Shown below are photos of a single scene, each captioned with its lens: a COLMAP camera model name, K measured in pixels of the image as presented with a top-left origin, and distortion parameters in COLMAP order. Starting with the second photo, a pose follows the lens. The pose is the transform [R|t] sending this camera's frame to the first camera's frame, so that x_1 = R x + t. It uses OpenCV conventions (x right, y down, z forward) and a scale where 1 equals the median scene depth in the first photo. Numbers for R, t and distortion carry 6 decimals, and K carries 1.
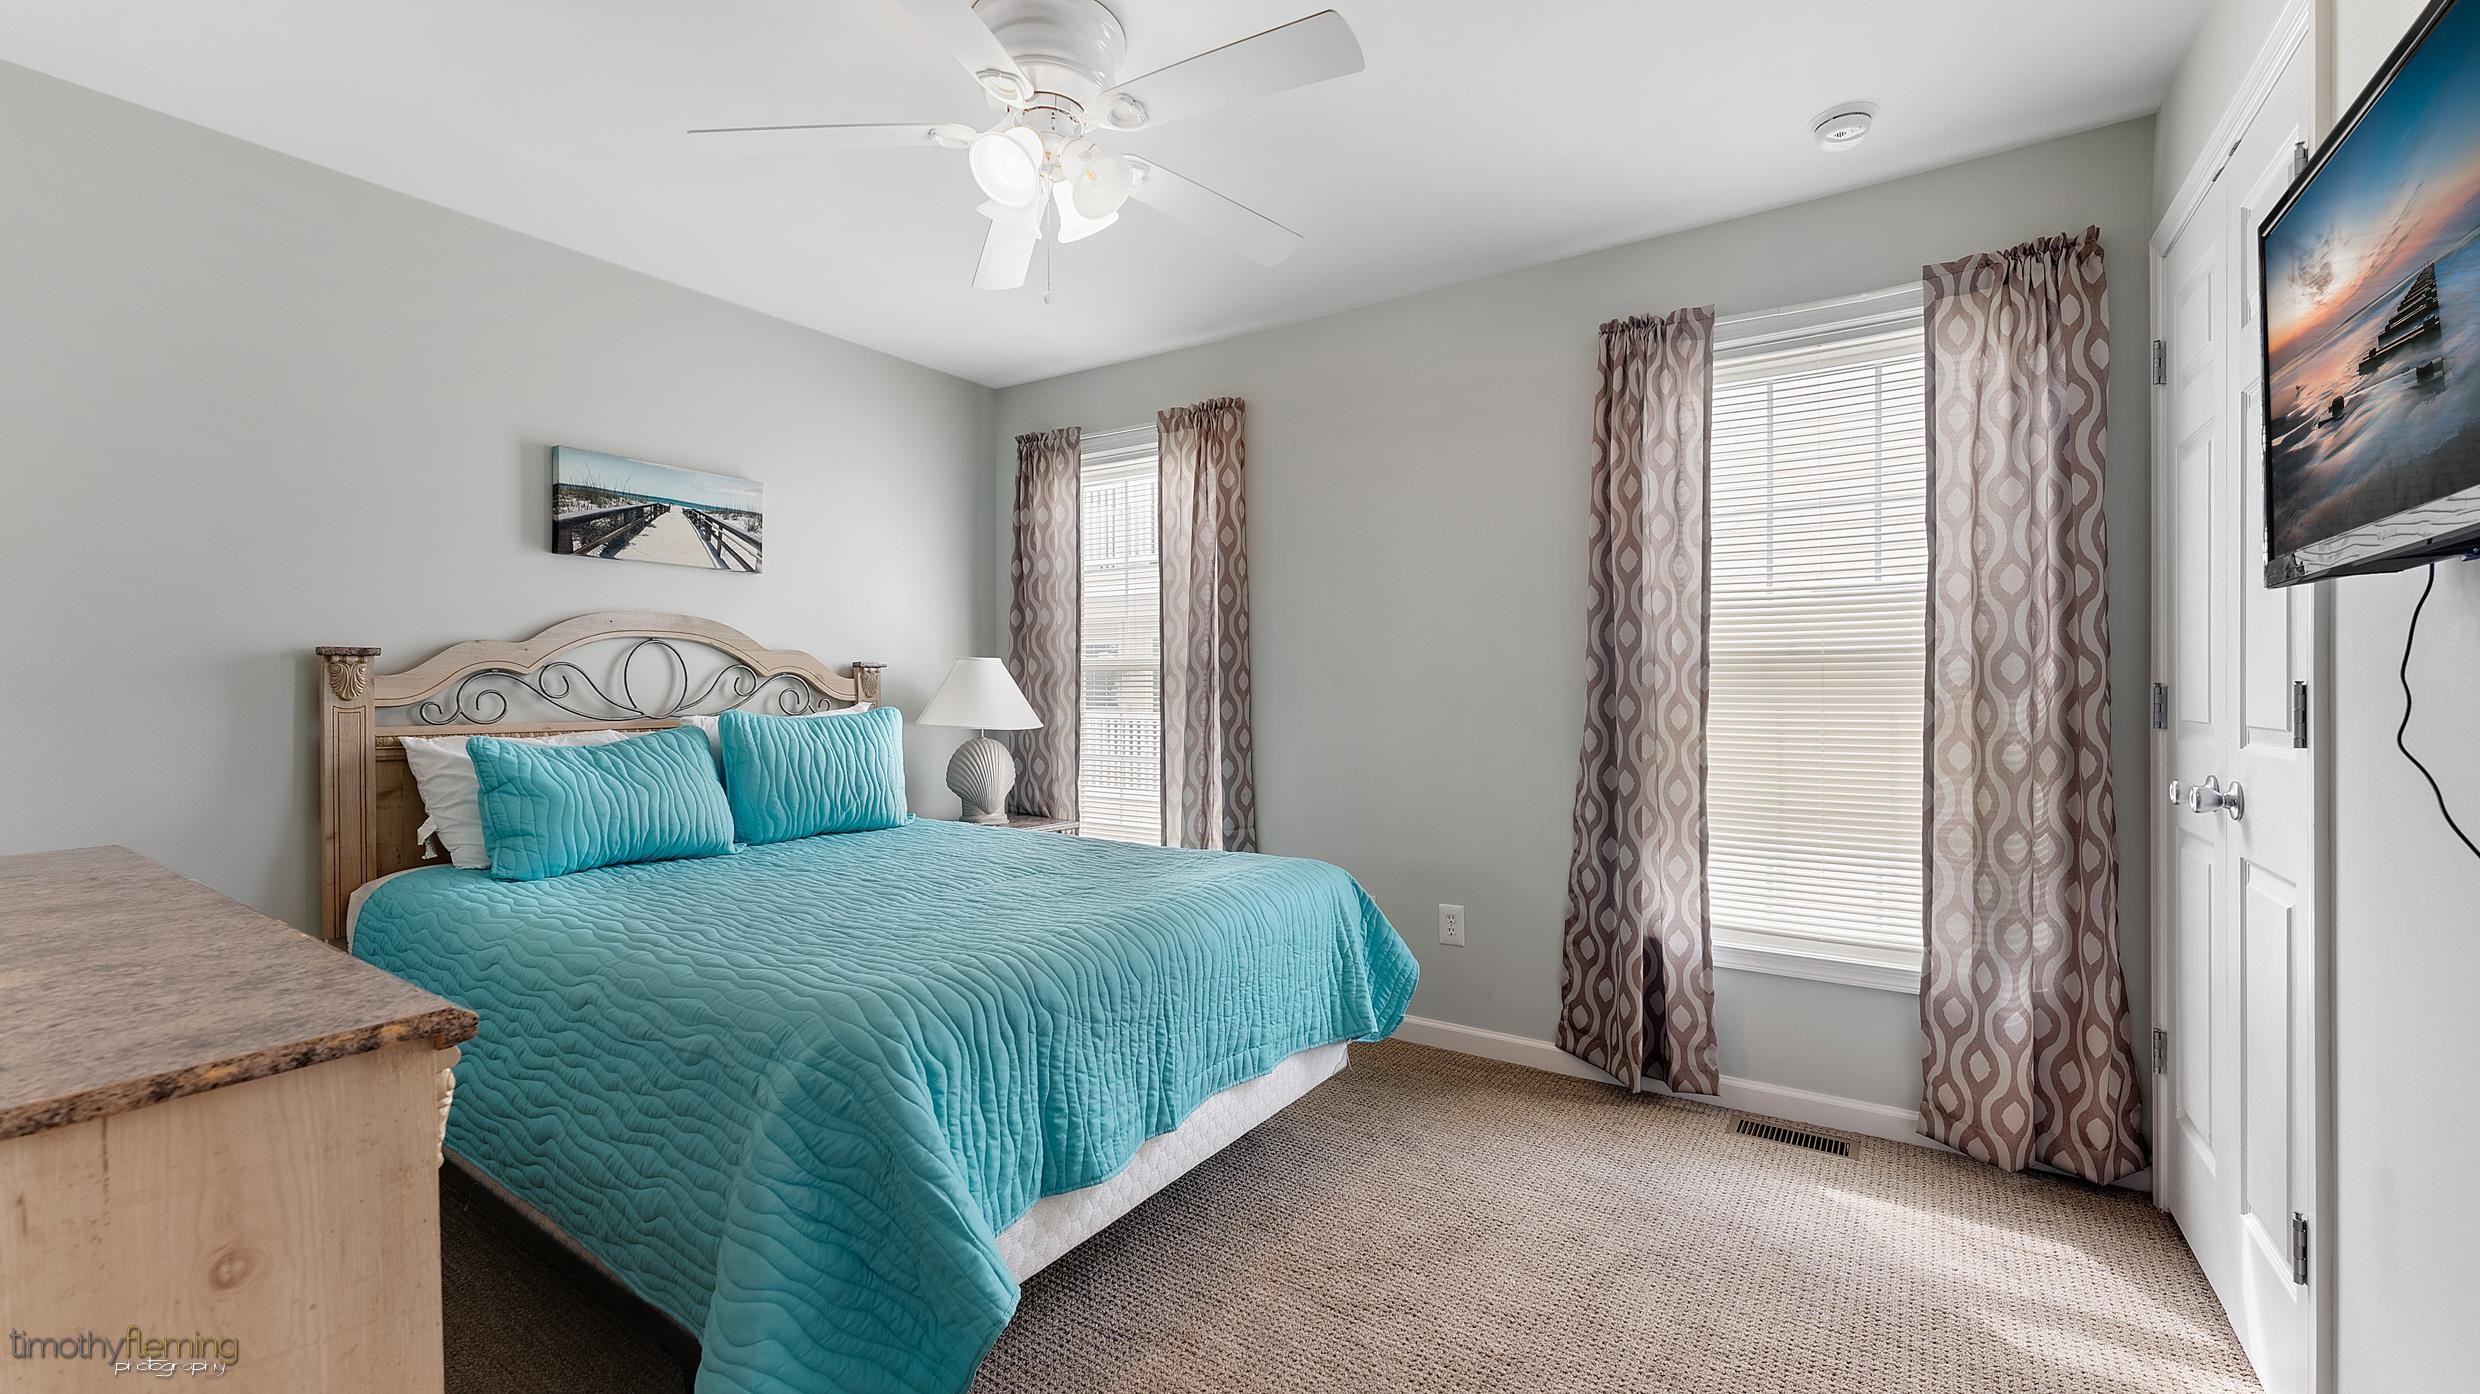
lens RADIAL K [[998.0, 0, 1245.1], [0, 998.0, 696.6], [0, 0, 1]] dist [0.002259, 0.000170]
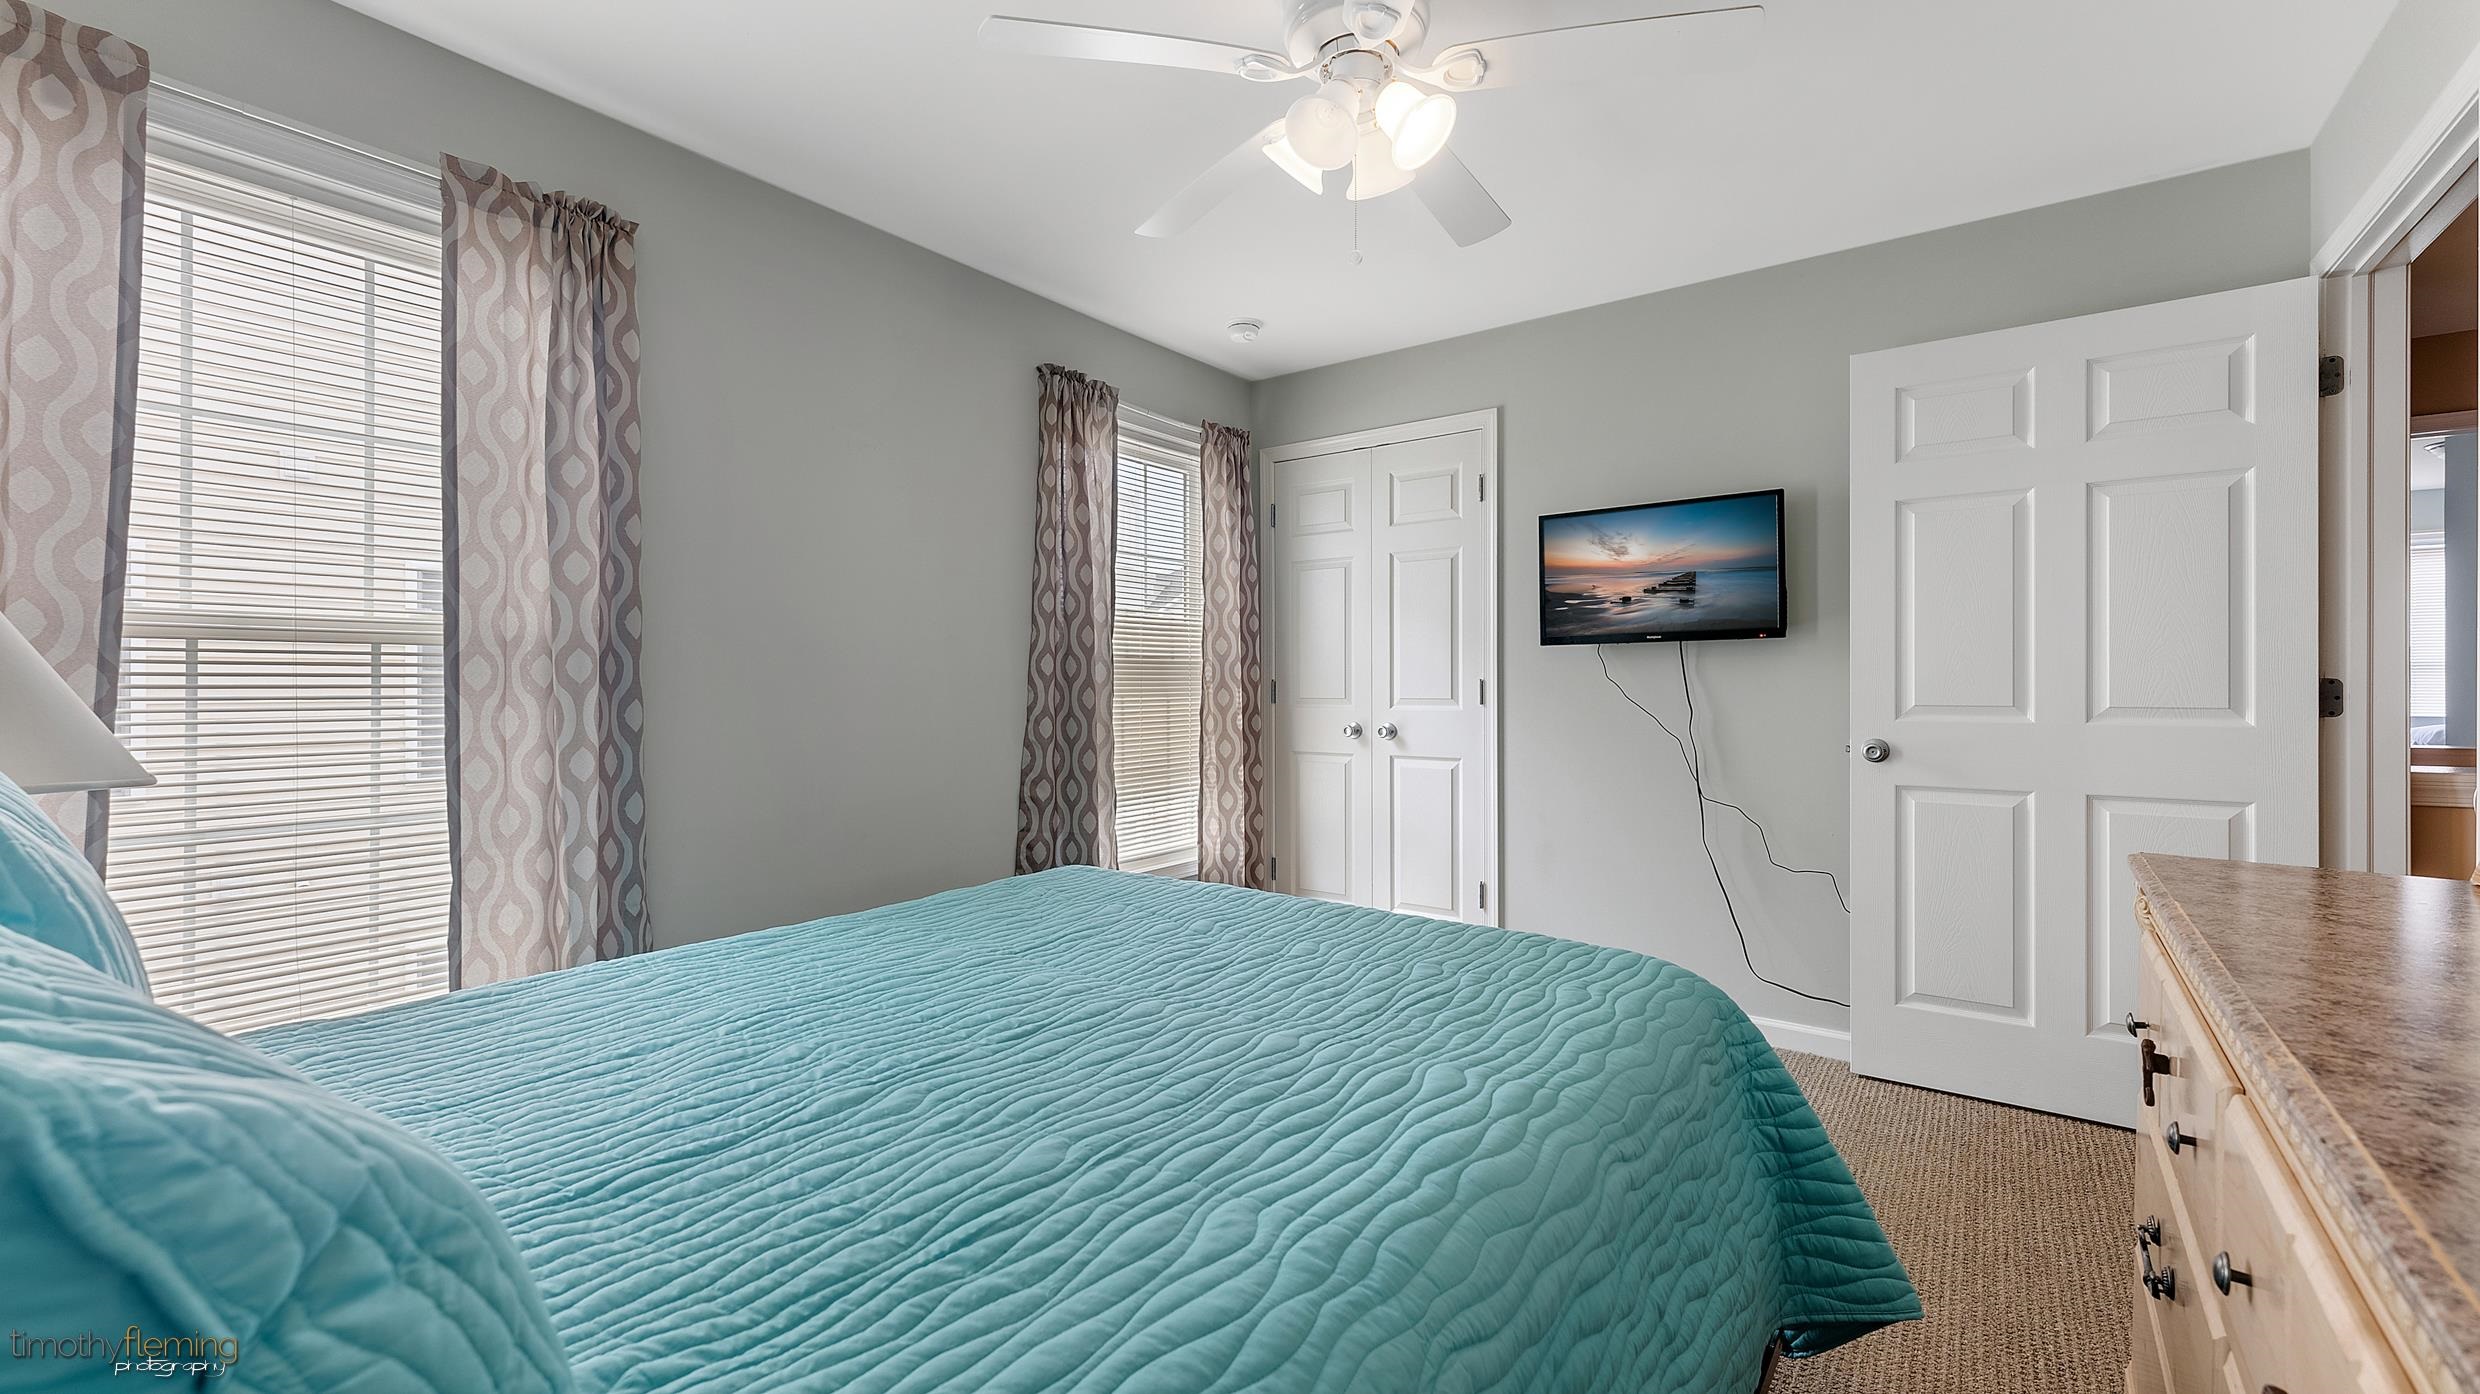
lens RADIAL K [[998.0, 0, 1245.1], [0, 998.0, 696.6], [0, 0, 1]] dist [0.002259, 0.000170]
pose [[0.047721, -0.013783, 0.998766, -0.826112], [0.003428, 0.999901, 0.013635, -0.006621], [-0.998855, 0.002774, 0.047763, 0.767134]]
